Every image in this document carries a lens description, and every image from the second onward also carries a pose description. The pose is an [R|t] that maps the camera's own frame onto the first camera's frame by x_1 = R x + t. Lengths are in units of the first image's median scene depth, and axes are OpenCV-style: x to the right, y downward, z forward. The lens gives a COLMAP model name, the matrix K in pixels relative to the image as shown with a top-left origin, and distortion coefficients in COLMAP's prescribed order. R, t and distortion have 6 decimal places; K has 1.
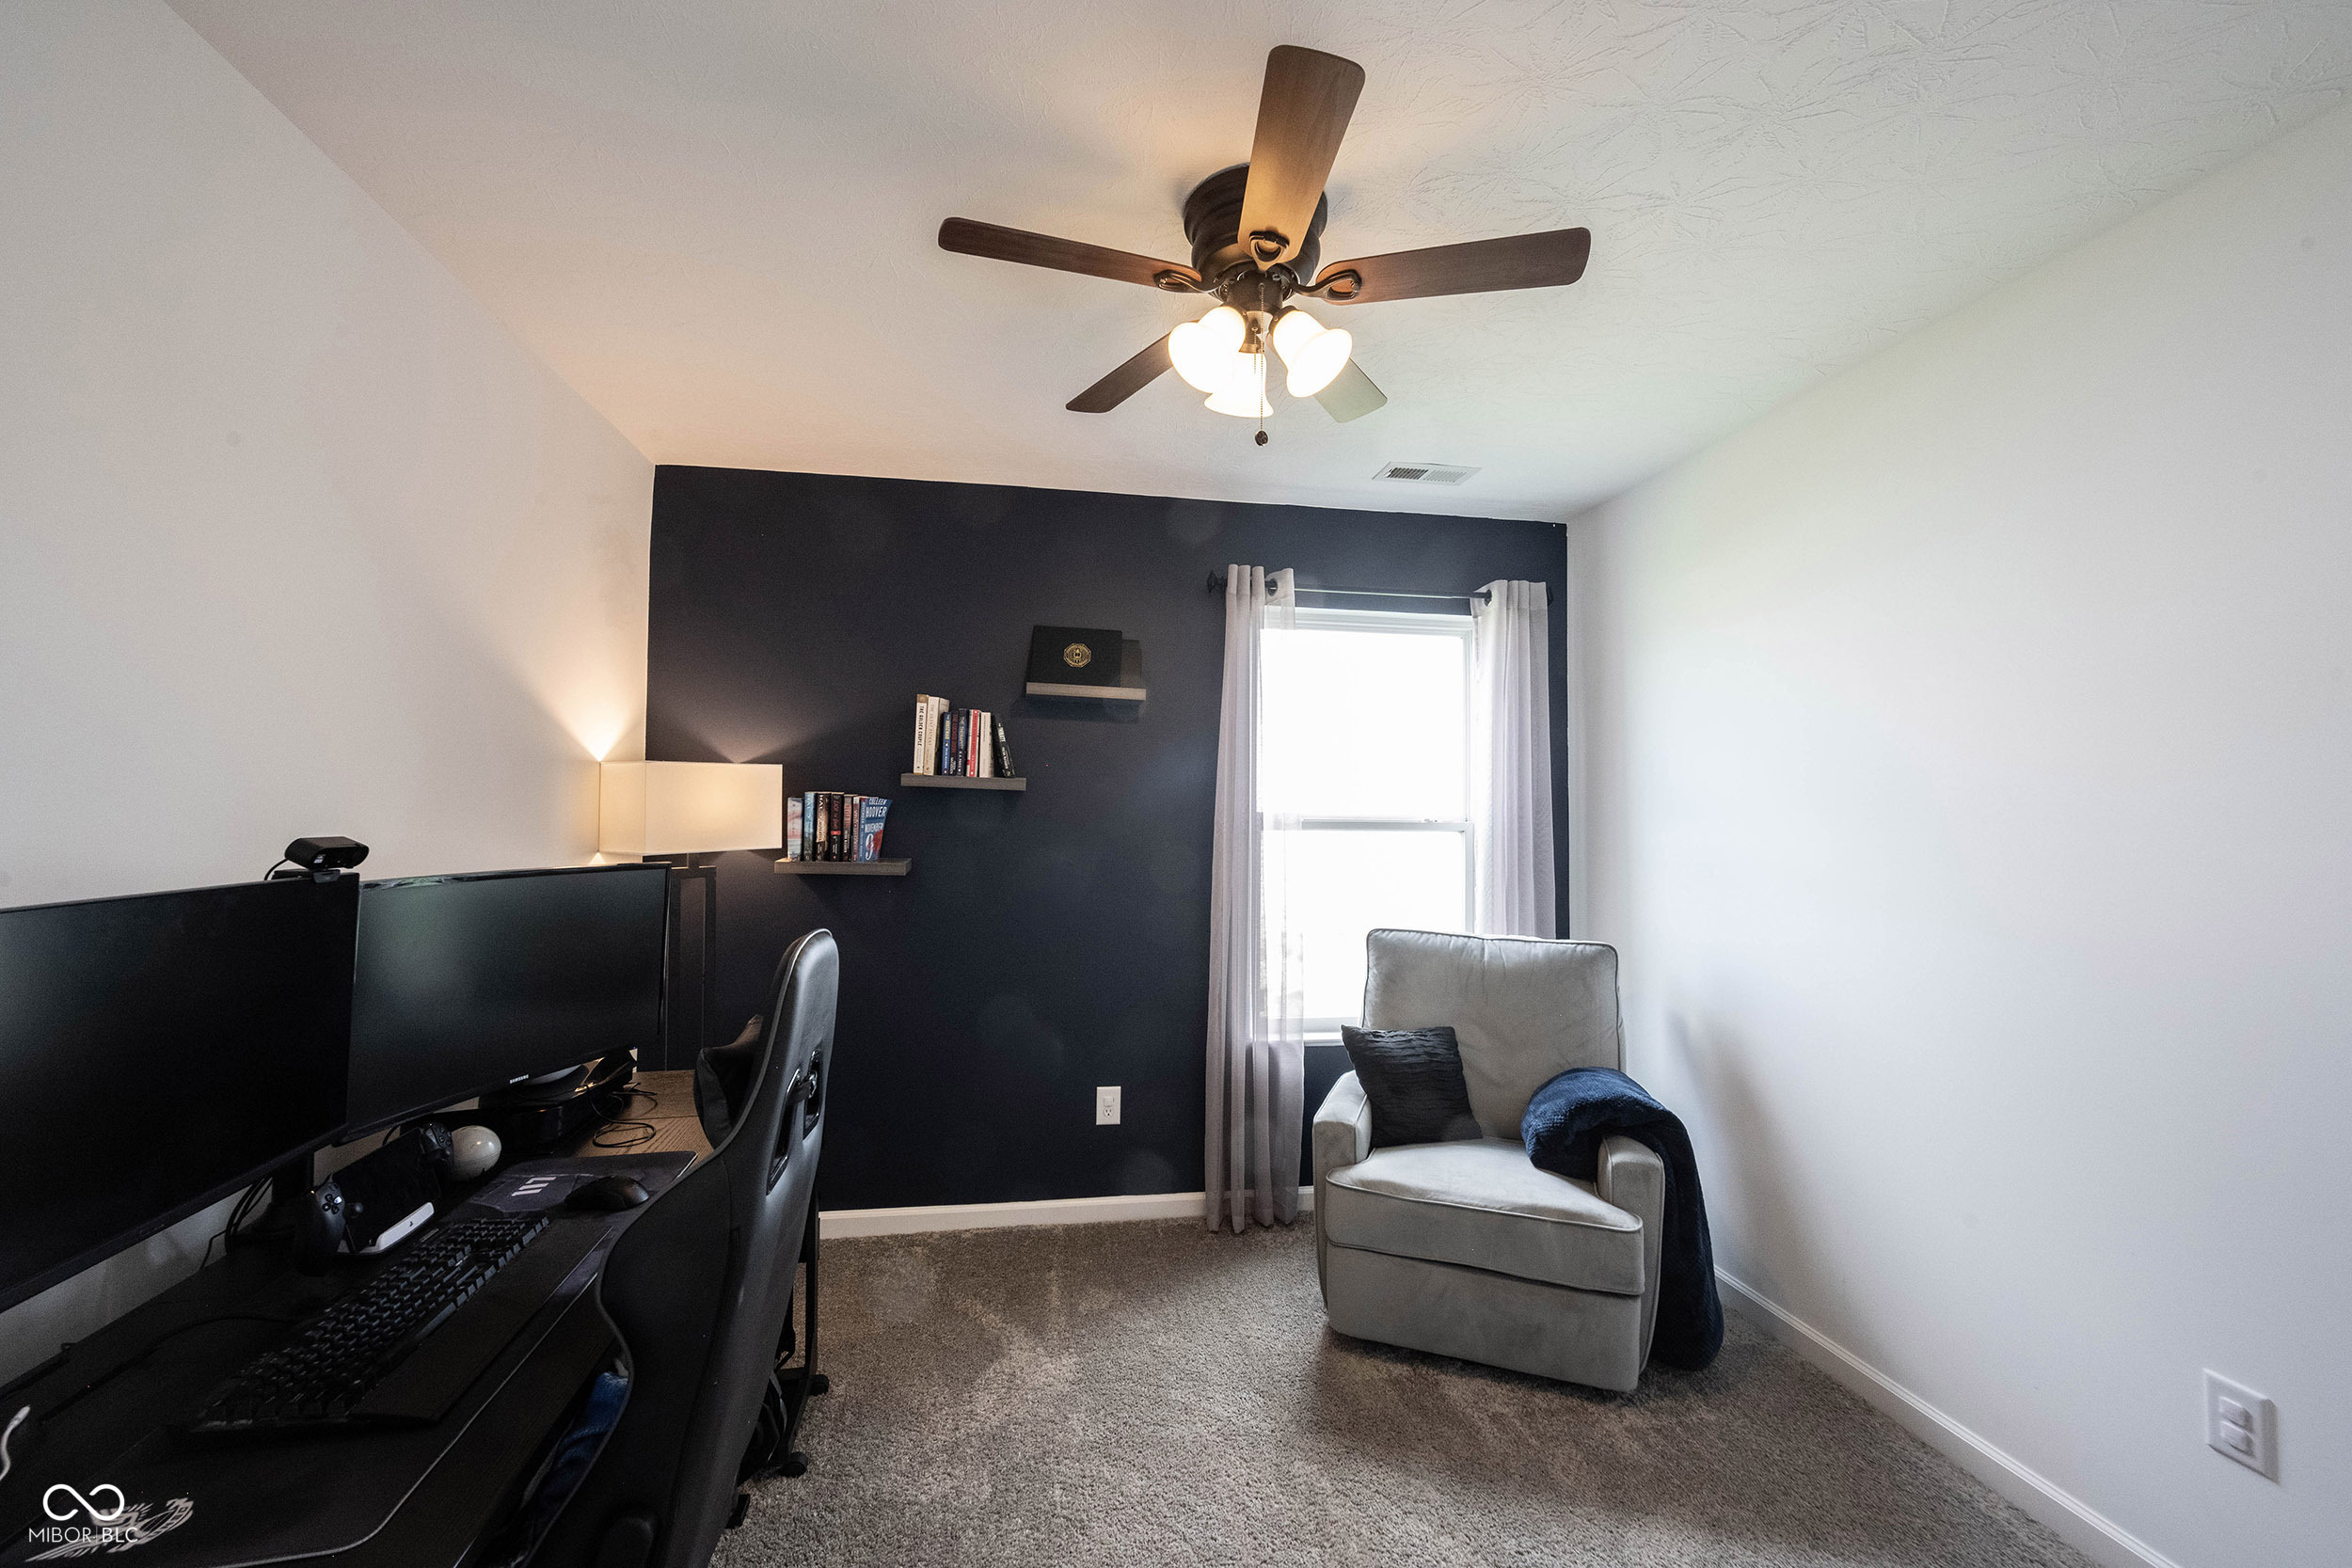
lens RADIAL K [[921.2, 0, 1172.2], [0, 921.2, 790.5], [0, 0, 1]] dist [-0.000981, 0.000385]
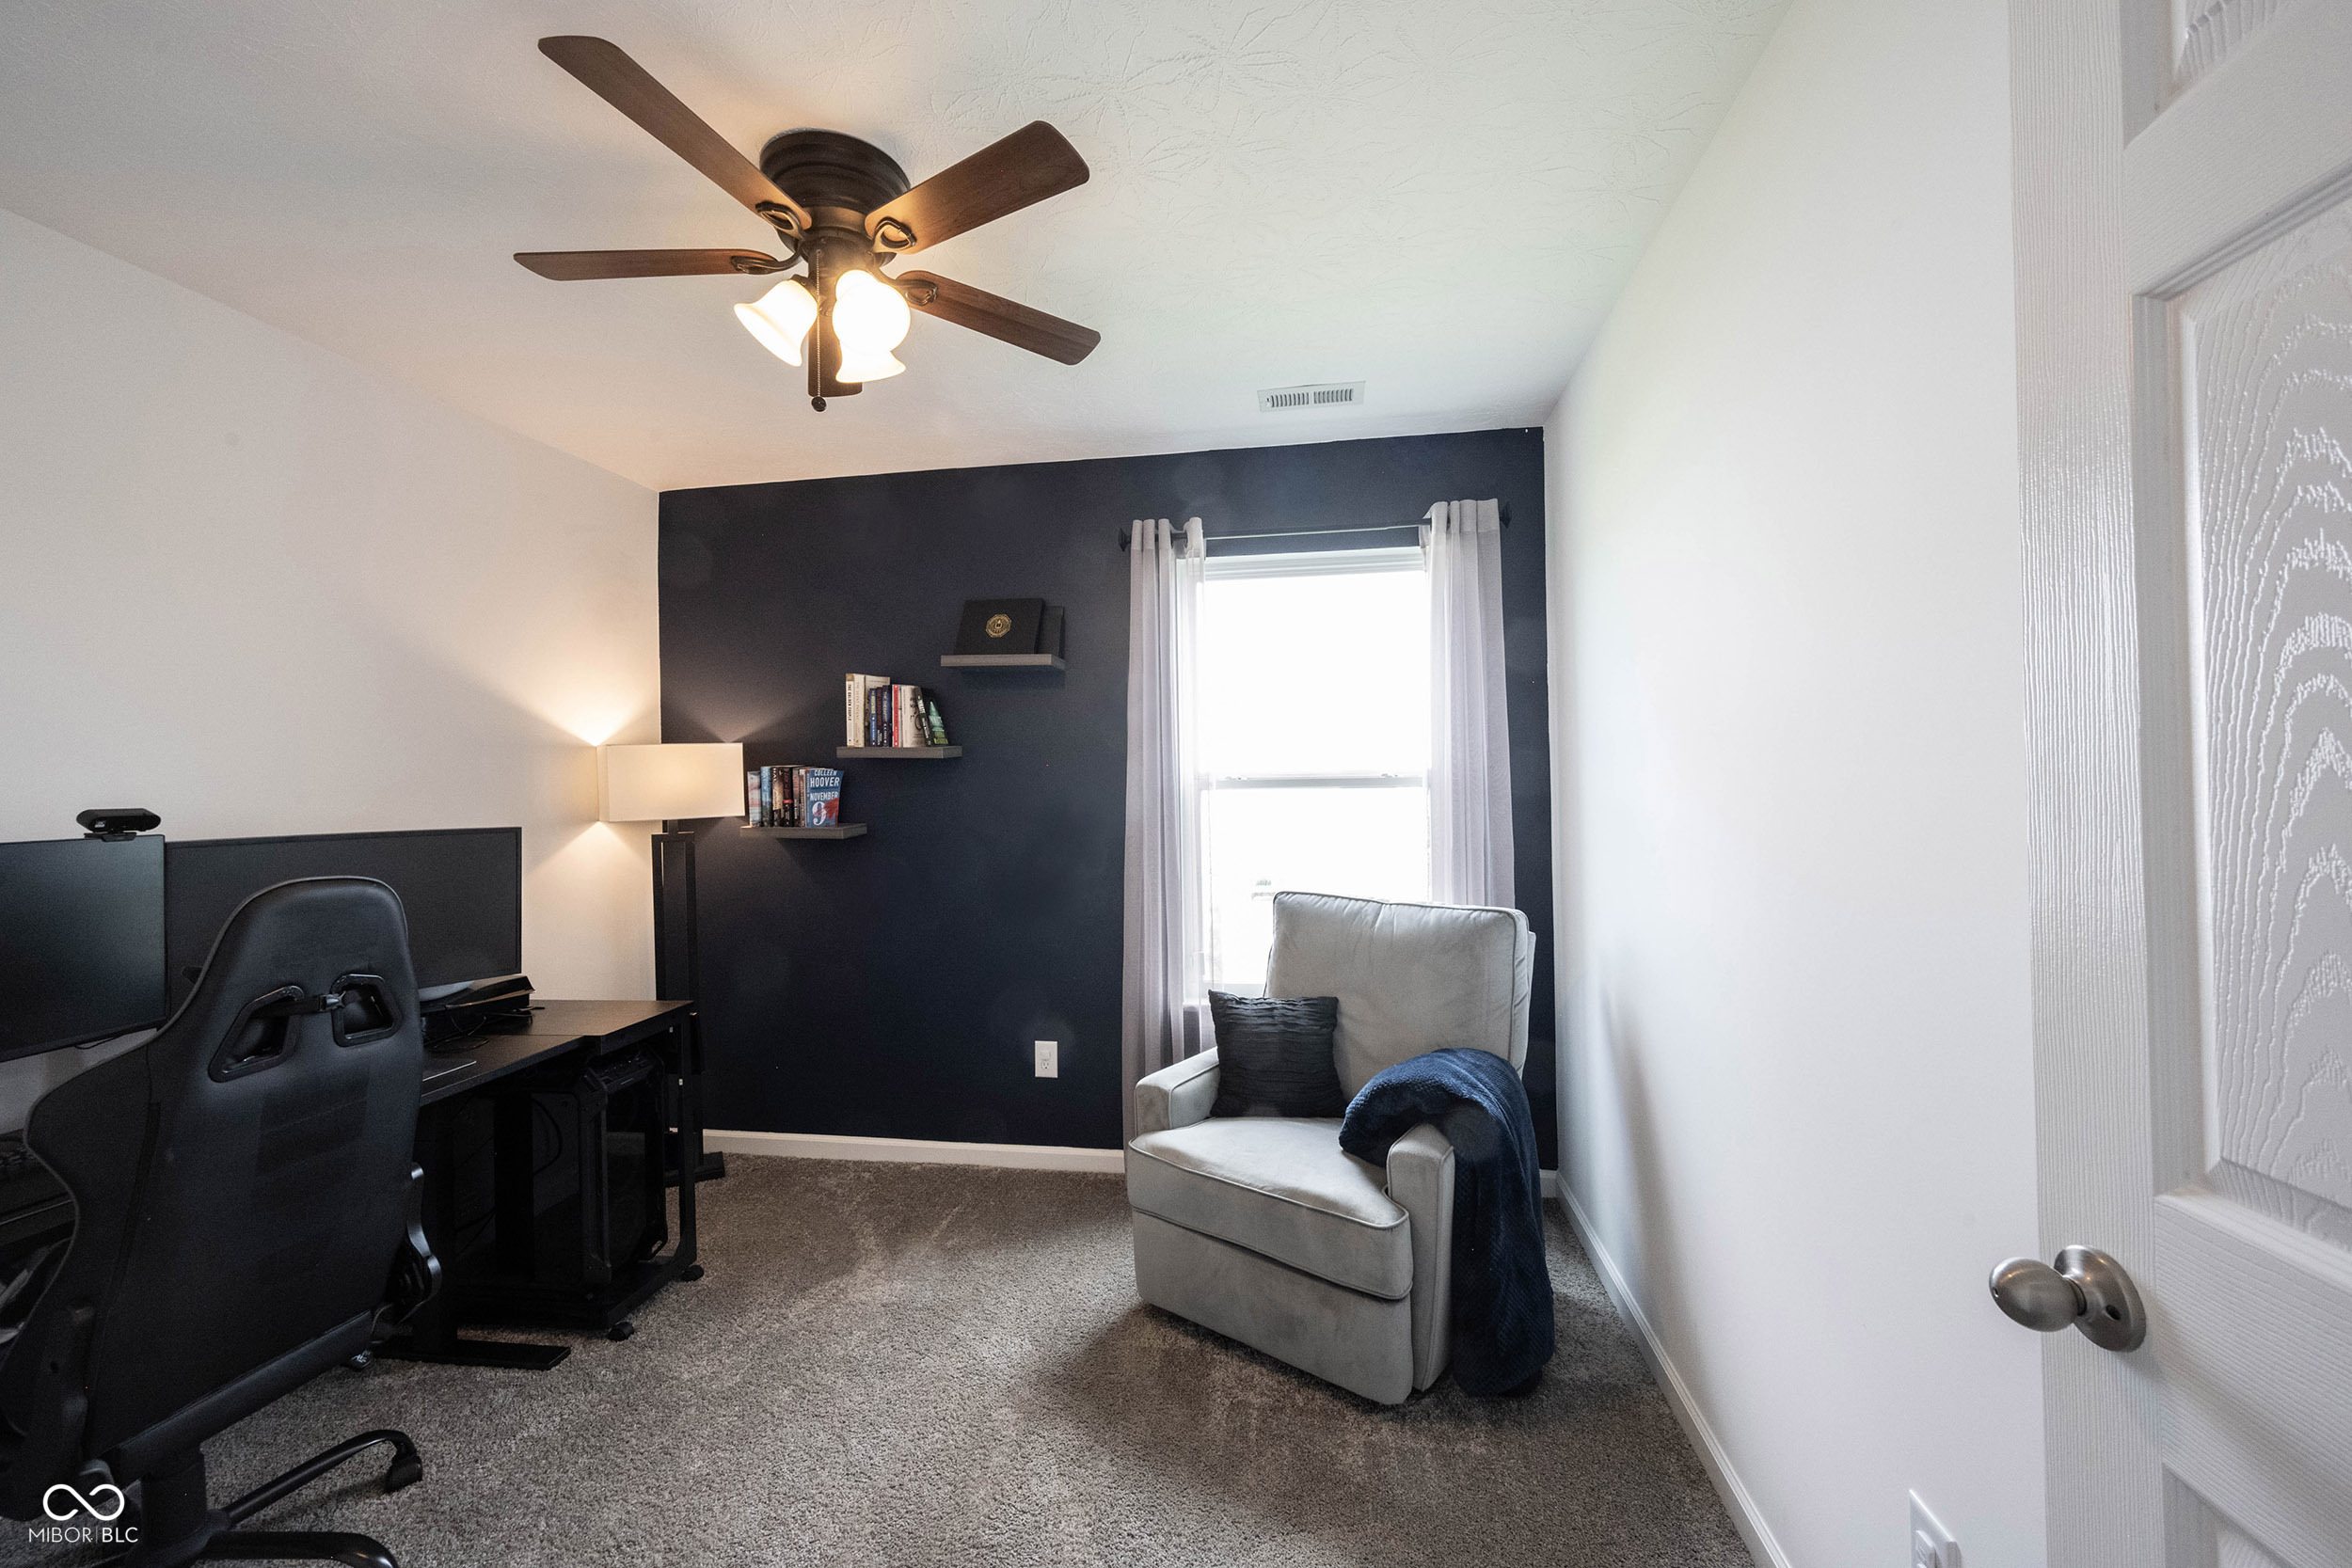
lens RADIAL K [[922.6, 0, 1171.9], [0, 922.6, 785.6], [0, 0, 1]] dist [0.001465, -0.000005]
pose [[0.950074, -0.025952, -0.310944, 0.432364], [0.034927, 0.999118, 0.023328, 0.016596], [0.310065, -0.033024, 0.950142, 0.073985]]
